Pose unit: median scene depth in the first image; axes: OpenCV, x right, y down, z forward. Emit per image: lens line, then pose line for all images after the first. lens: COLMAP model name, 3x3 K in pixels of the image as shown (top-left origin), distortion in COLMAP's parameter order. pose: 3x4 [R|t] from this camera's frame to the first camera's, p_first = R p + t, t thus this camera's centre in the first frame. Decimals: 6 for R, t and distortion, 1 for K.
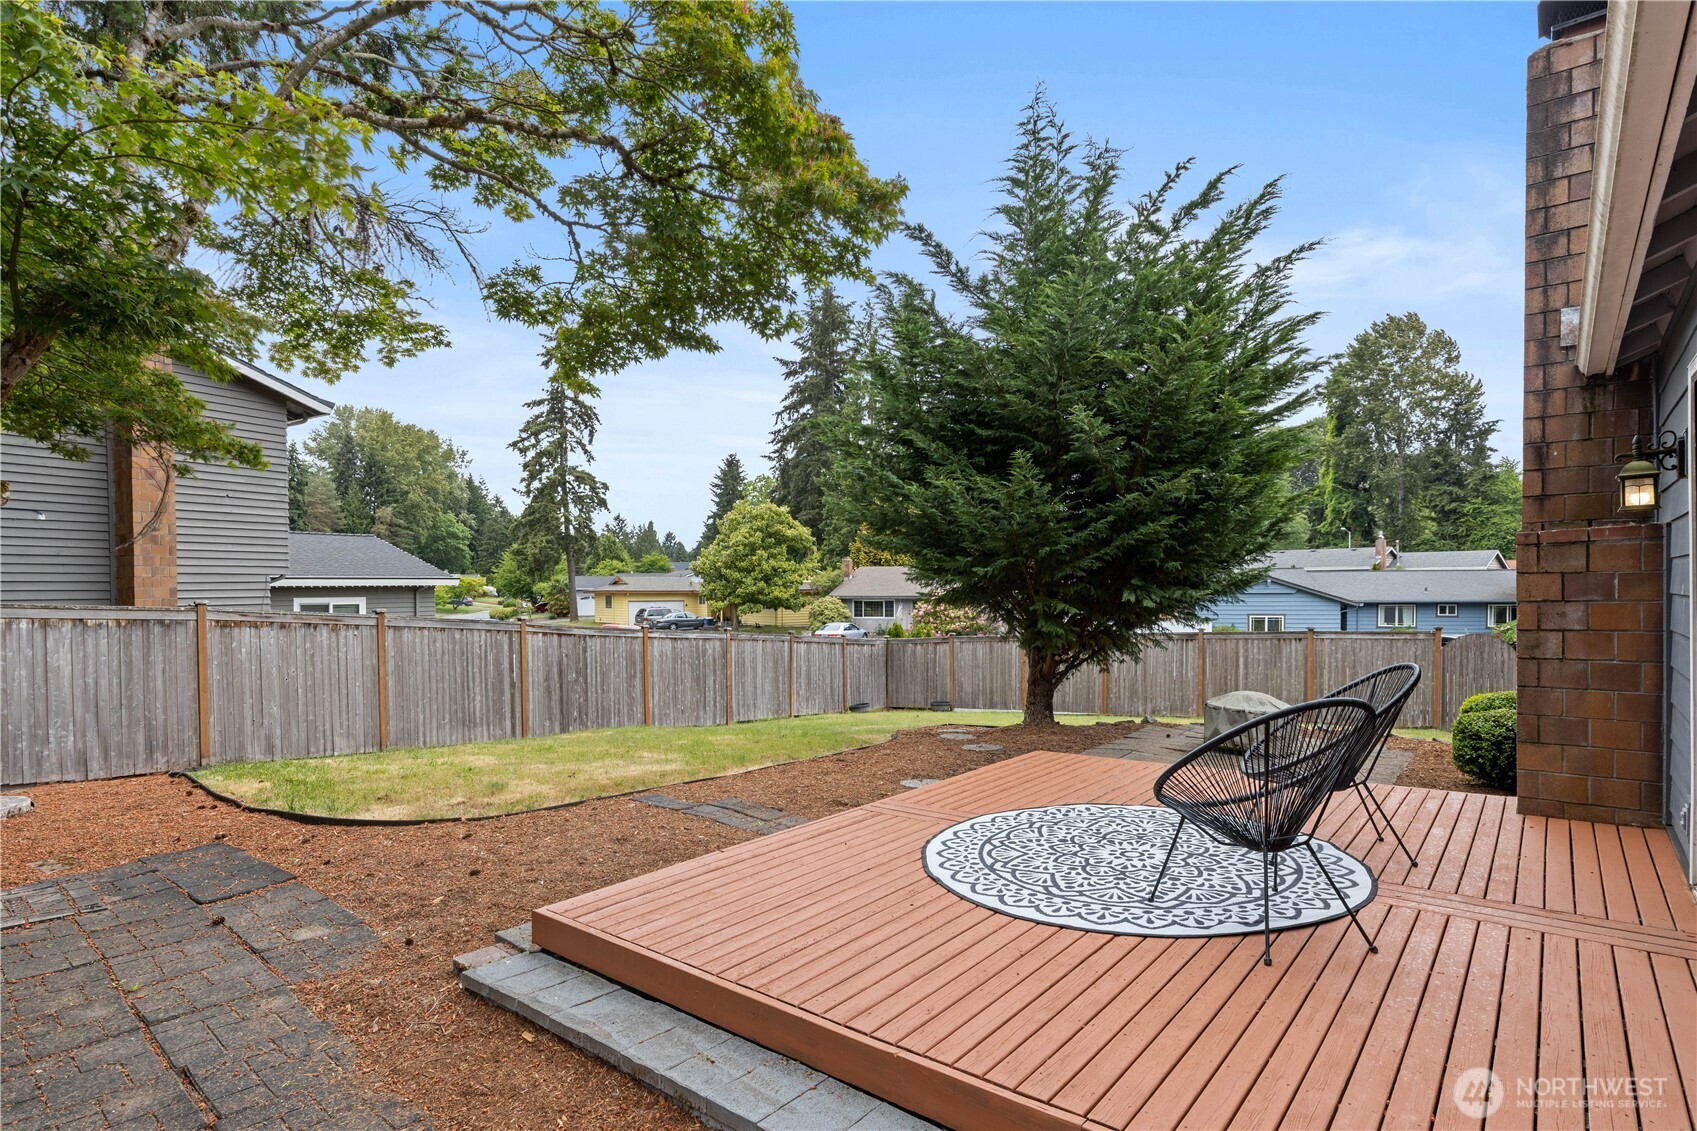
lens RADIAL K [[864.8, 0, 877.5], [0, 864.8, 590.2], [0, 0, 1]] dist [-0.006501, 0.001340]
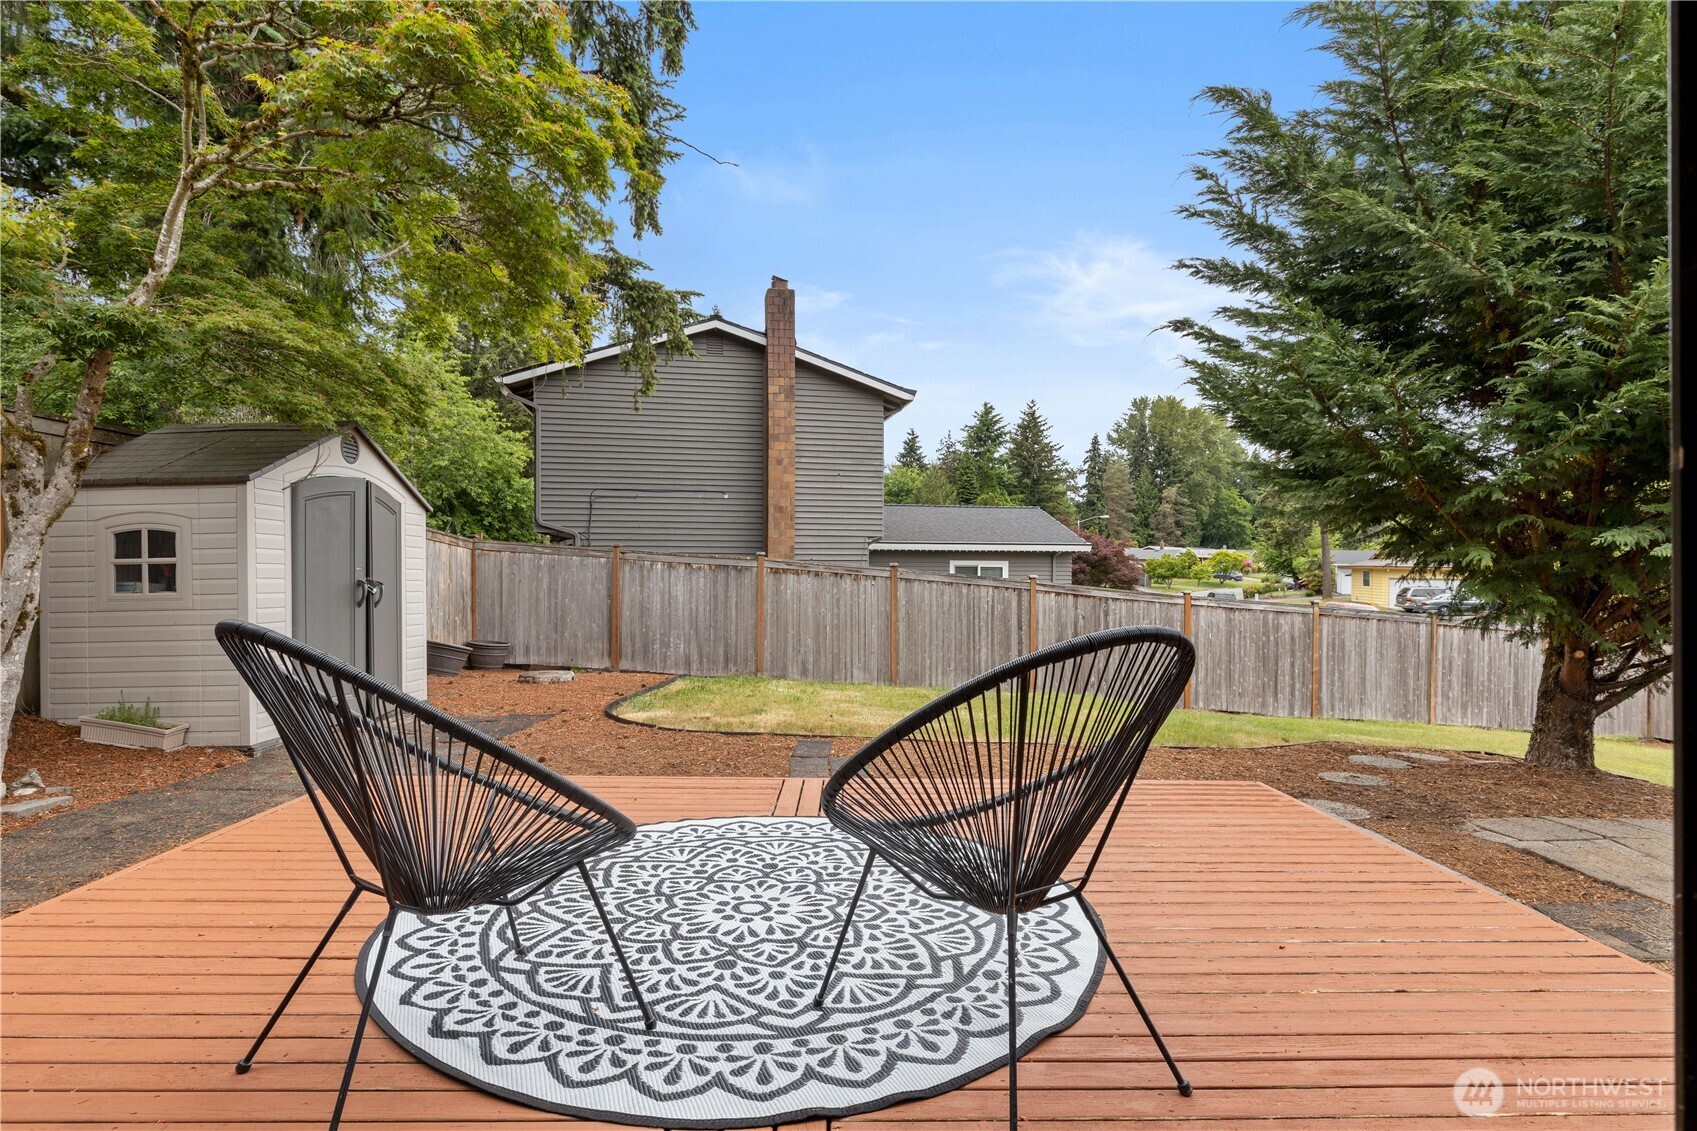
lens RADIAL K [[864.8, 0, 847.8], [0, 864.8, 572.2], [0, 0, 1]] dist [-0.006501, 0.001340]
pose [[0.639047, 0.021577, -0.768865, 0.162590], [-0.015975, 0.999763, 0.014779, 0.010615], [0.769002, 0.002838, 0.639240, 0.131135]]
